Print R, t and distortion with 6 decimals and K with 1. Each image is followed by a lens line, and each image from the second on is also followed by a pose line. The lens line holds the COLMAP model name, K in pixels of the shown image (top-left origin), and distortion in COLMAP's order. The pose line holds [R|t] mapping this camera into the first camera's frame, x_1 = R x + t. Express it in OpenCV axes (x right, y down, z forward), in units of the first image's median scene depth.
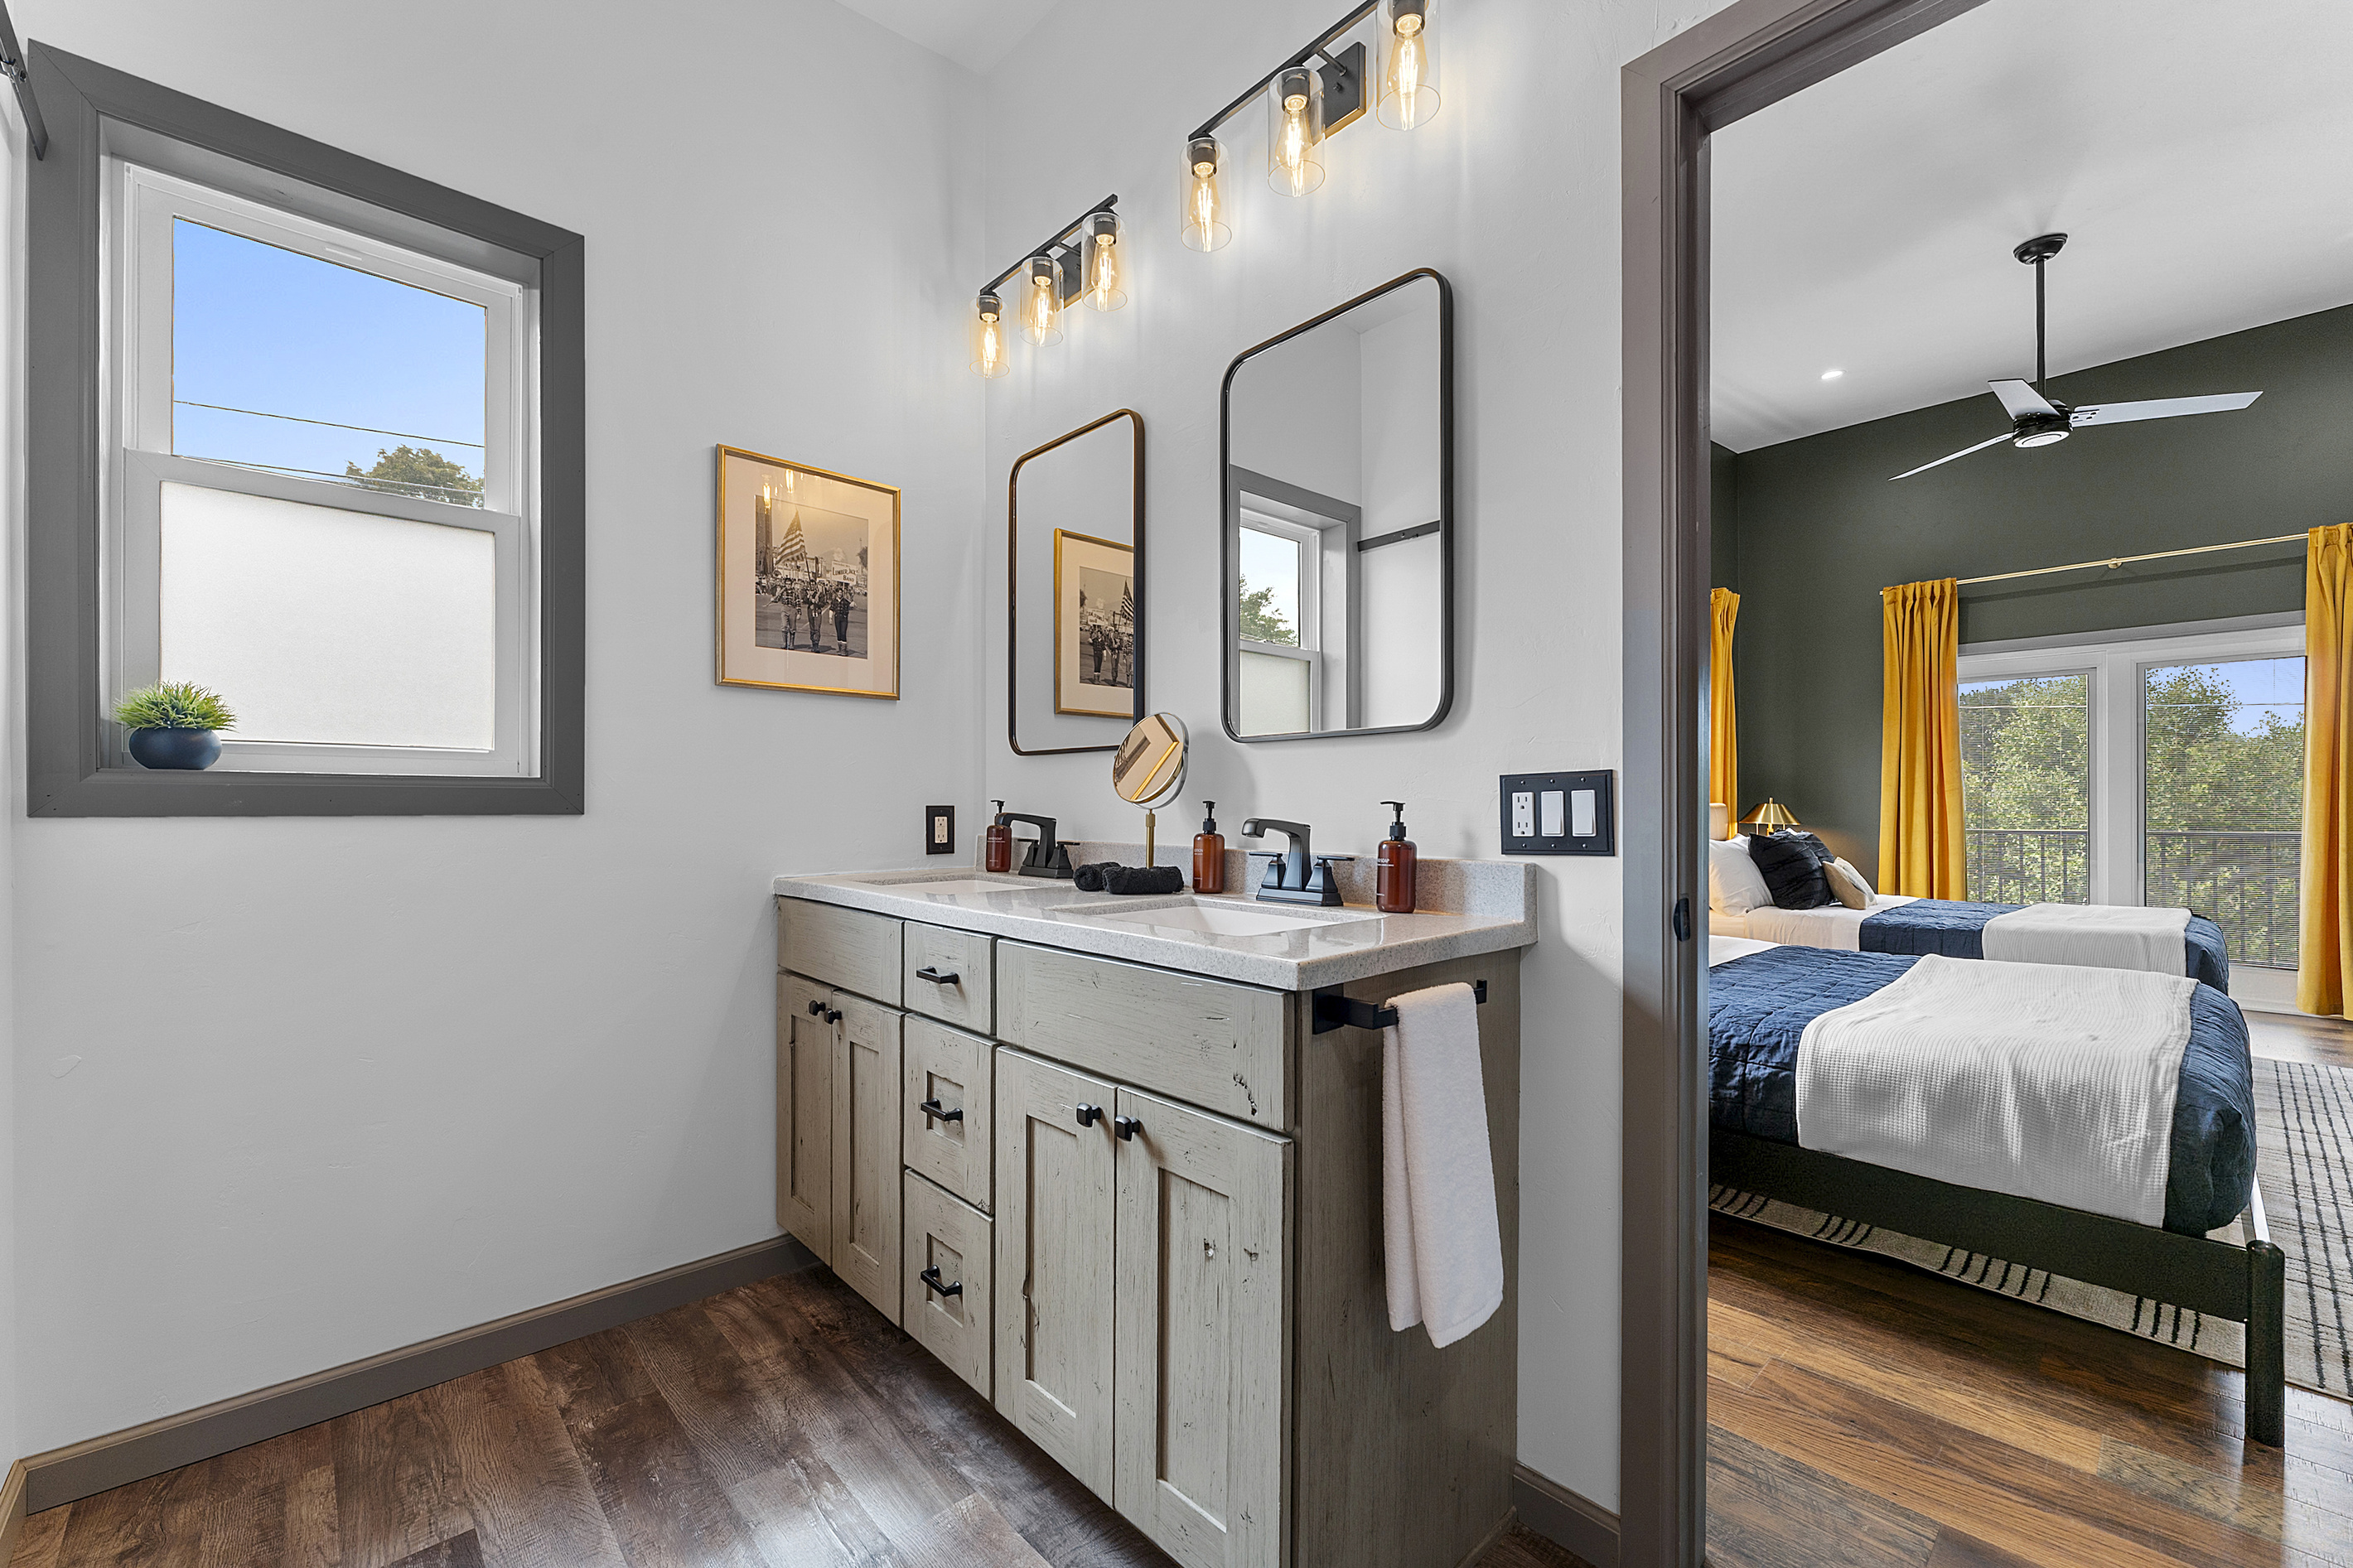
lens RADIAL K [[953.0, 0, 1159.9], [0, 953.0, 812.2], [0, 0, 1]] dist [-0.000164, -0.000087]
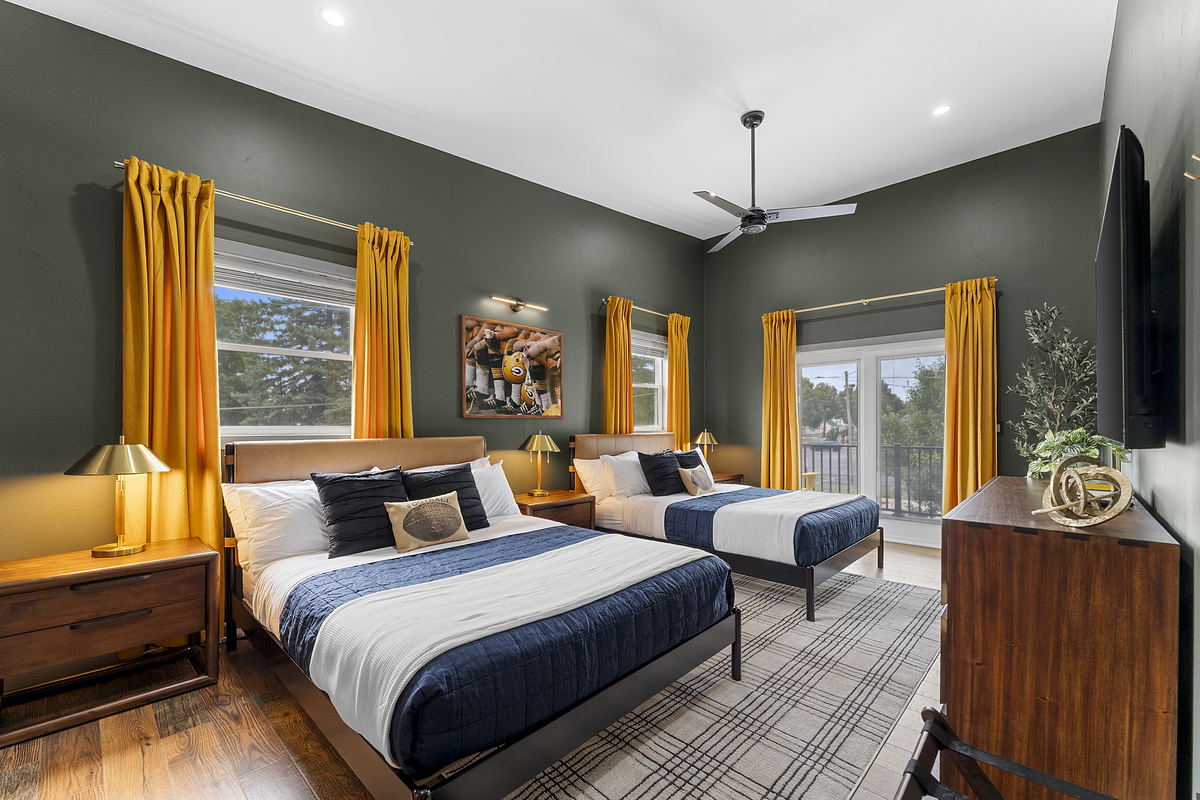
lens RADIAL K [[486.1, 0, 616.1], [0, 486.1, 430.6], [0, 0, 1]] dist [-0.000164, -0.000087]
pose [[0.998801, -0.000683, 0.048946, 0.619221], [0.000236, 0.999958, 0.009146, -0.030355], [-0.048950, -0.009124, 0.998760, 0.117022]]
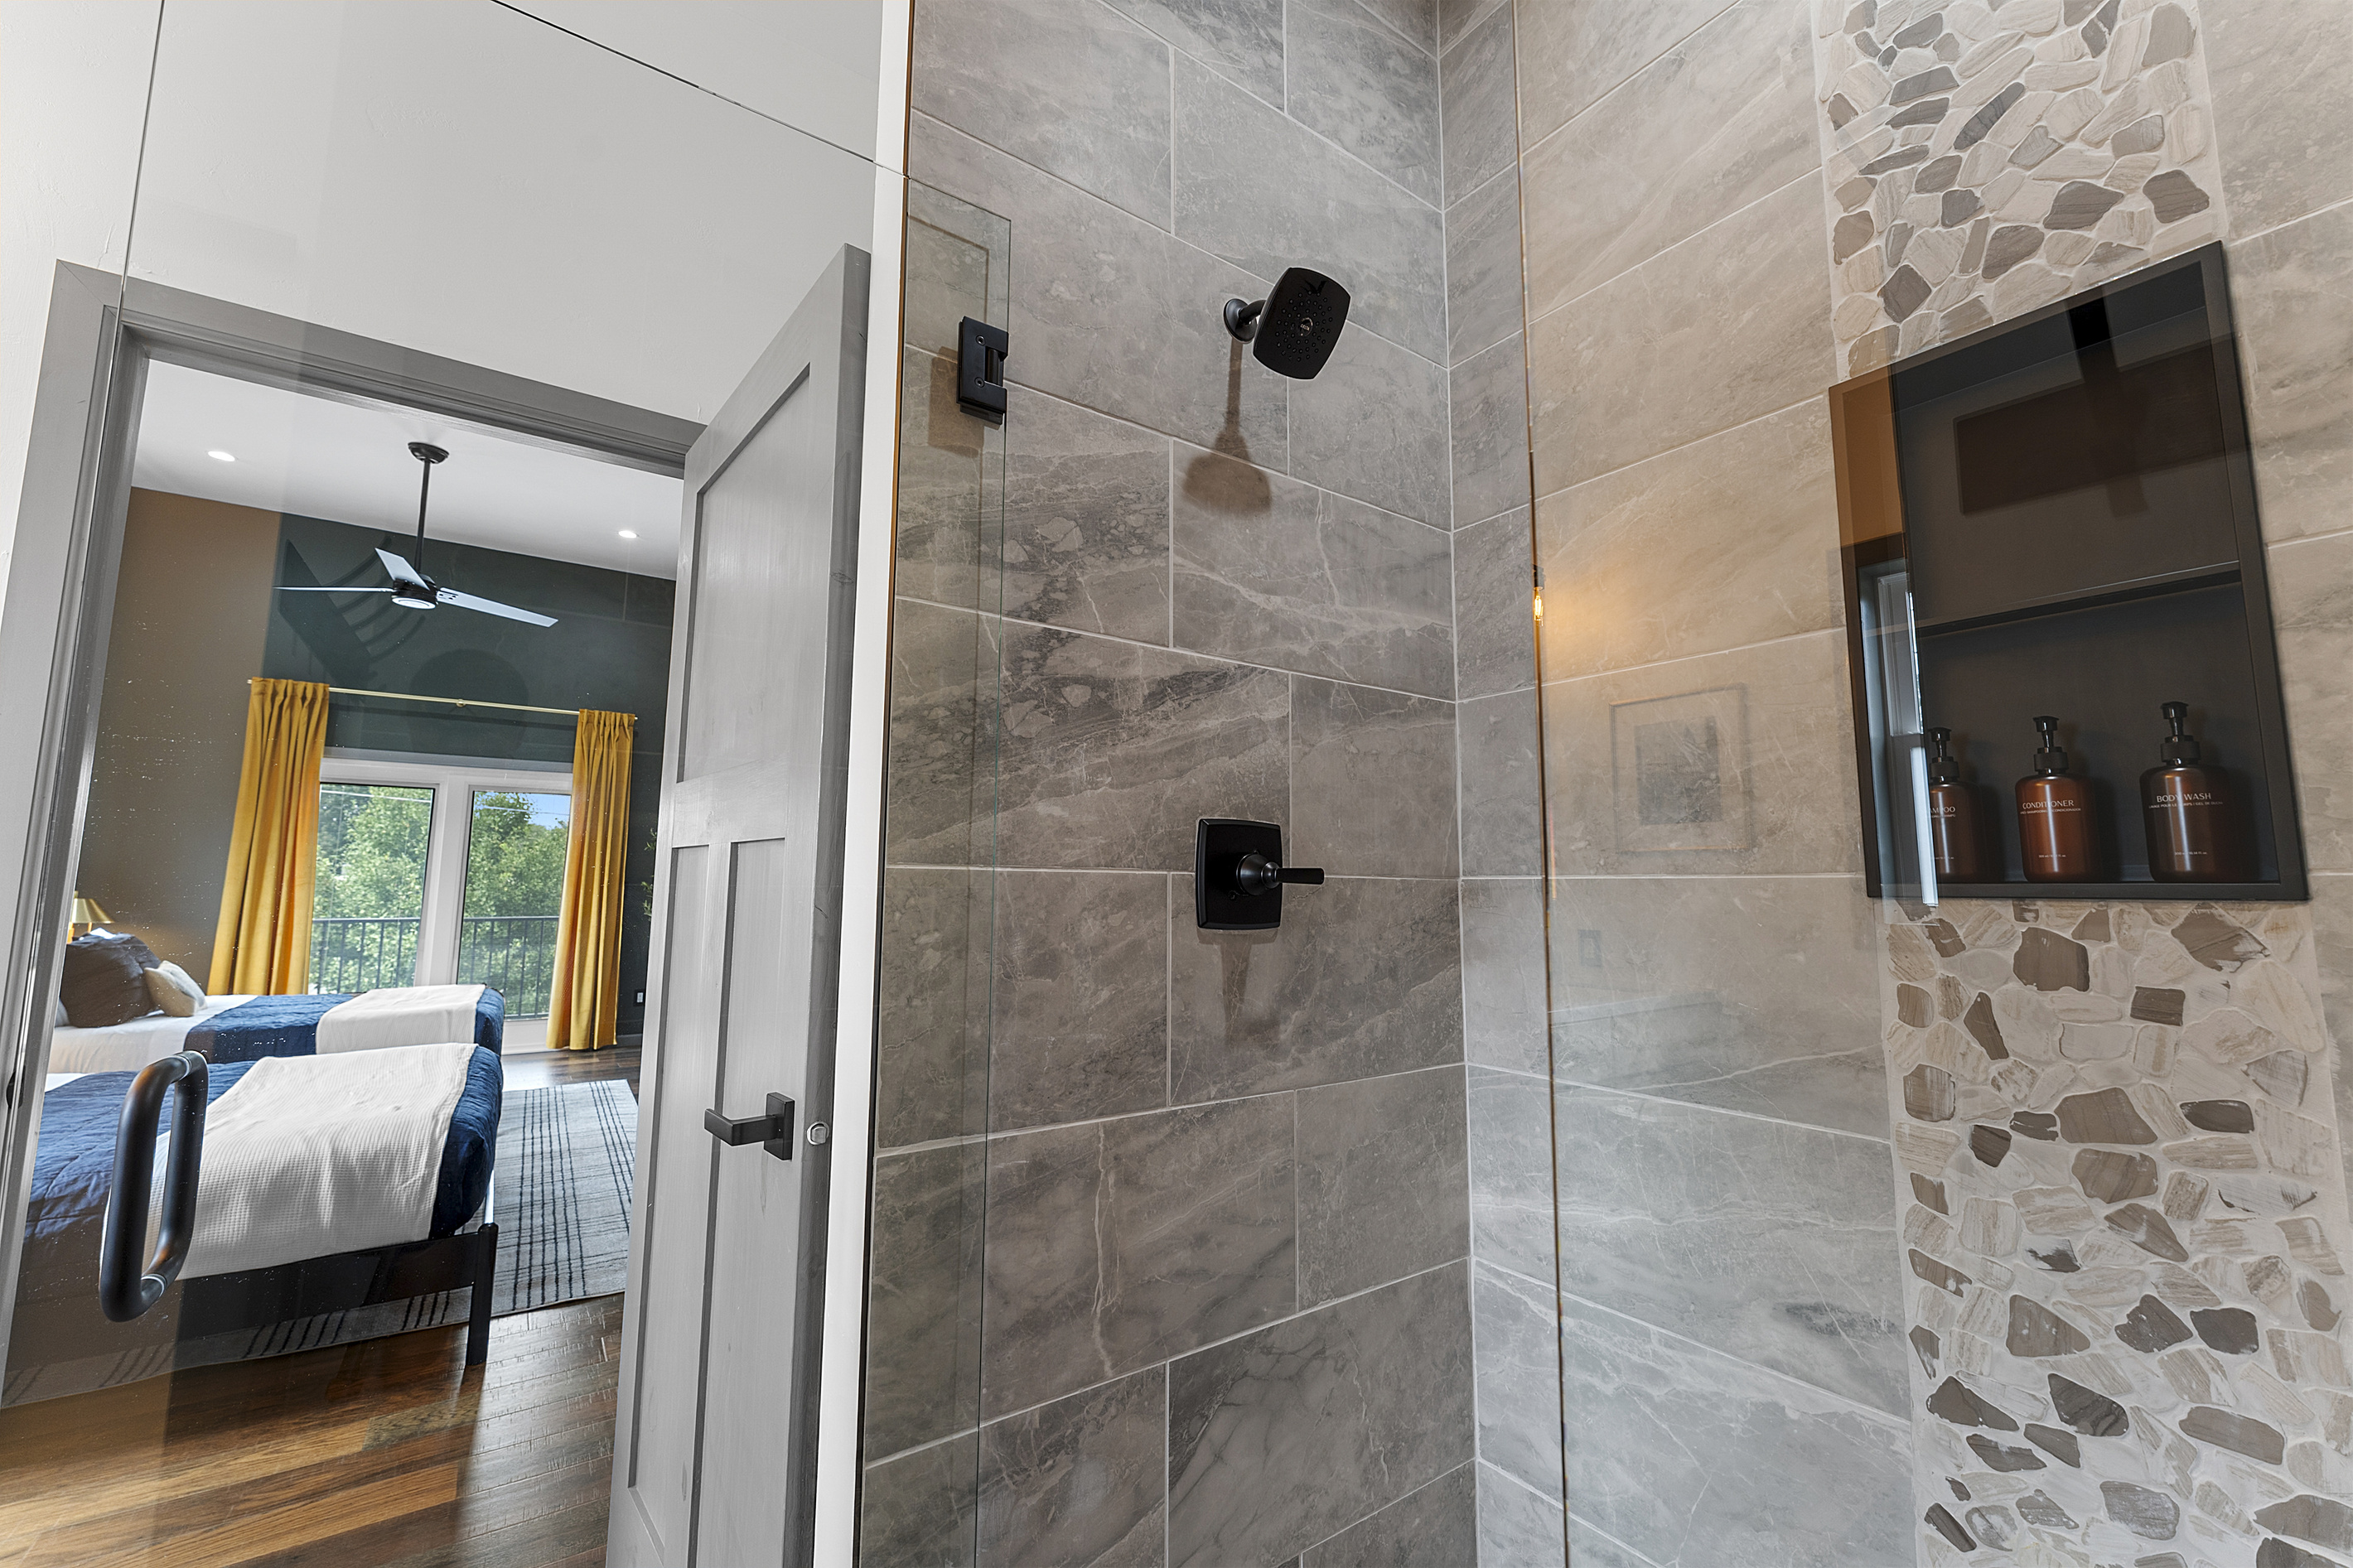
lens RADIAL K [[953.0, 0, 1199.0], [0, 953.0, 774.5], [0, 0, 1]] dist [-0.000164, -0.000087]
pose [[0.121797, 0.115205, 0.985846, -0.123214], [-0.007046, 0.993316, -0.115208, -0.040703], [-0.992530, 0.007085, 0.121794, -0.137572]]
